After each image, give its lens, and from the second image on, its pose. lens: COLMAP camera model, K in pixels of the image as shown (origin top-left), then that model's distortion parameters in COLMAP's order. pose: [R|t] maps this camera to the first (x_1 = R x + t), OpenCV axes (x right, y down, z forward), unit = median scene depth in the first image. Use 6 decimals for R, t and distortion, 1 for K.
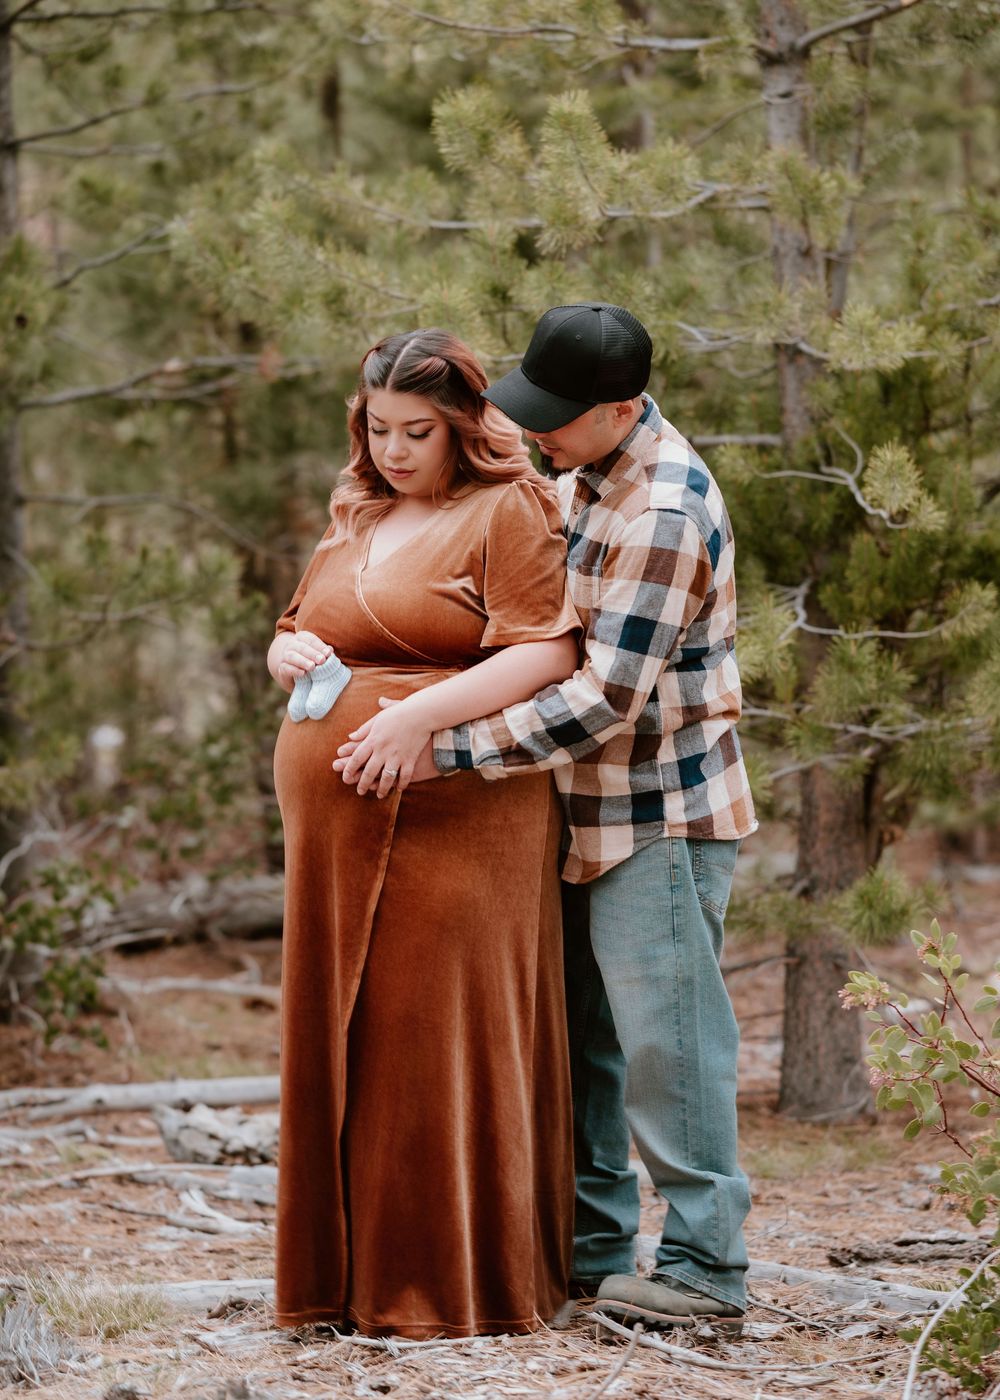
lens RADIAL K [[3762.2, 0, 512.9], [0, 3762.2, 691.2], [0, 0, 1]] dist [-0.032340, 0.000000]
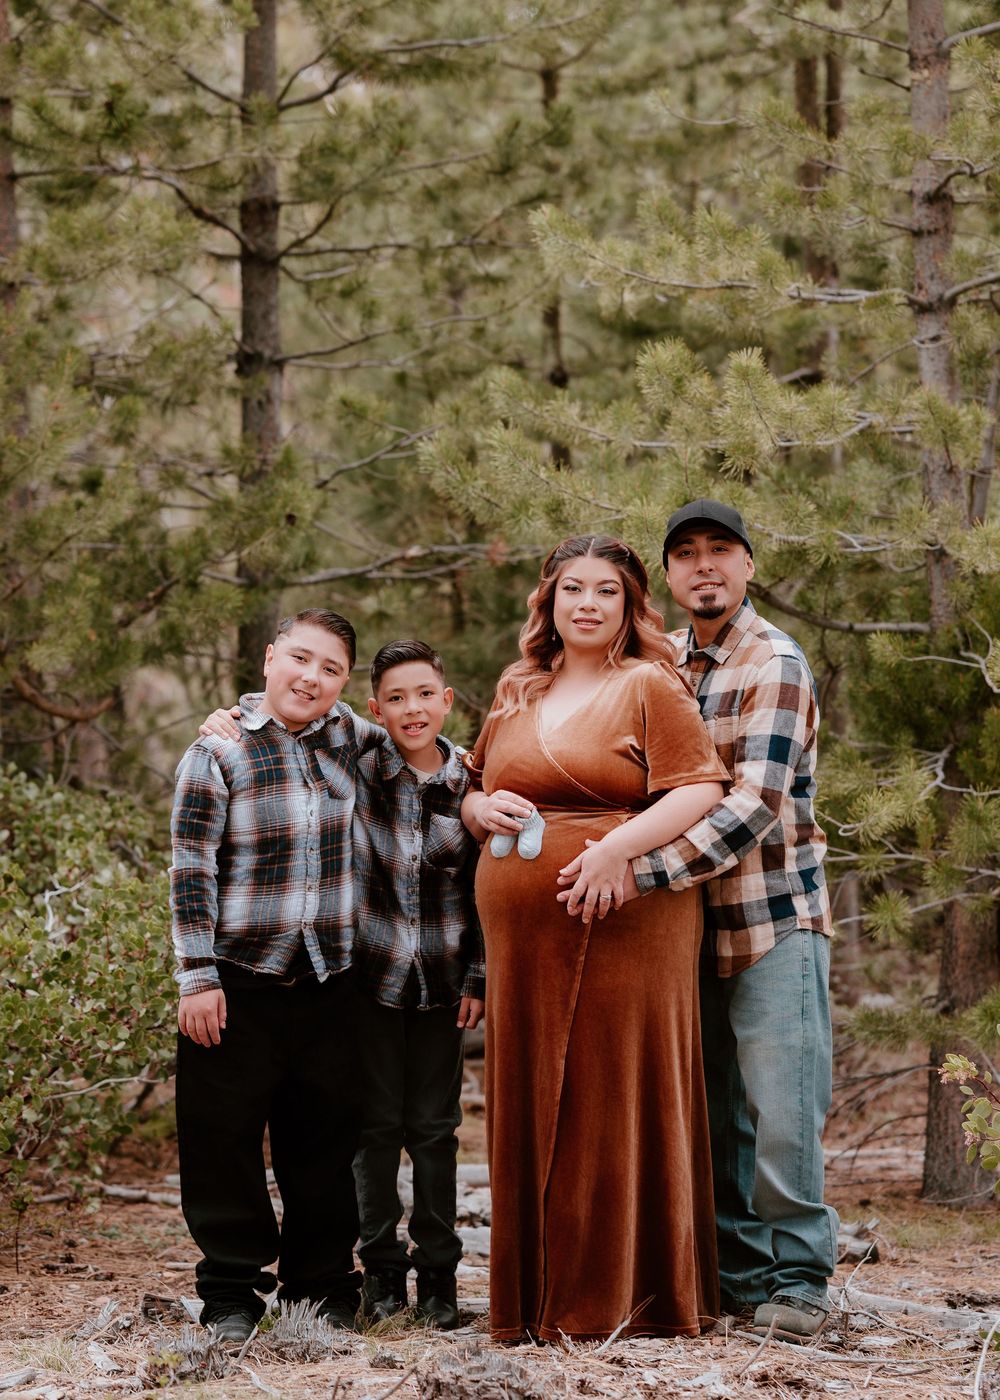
lens RADIAL K [[3762.2, 0, 501.4], [0, 3762.2, 687.8], [0, 0, 1]] dist [-0.032340, 0.000000]
pose [[0.998145, 0.012165, -0.059654, 0.008081], [-0.014573, 0.999090, -0.040090, 0.001808], [0.059112, 0.040885, 0.997414, -0.195514]]
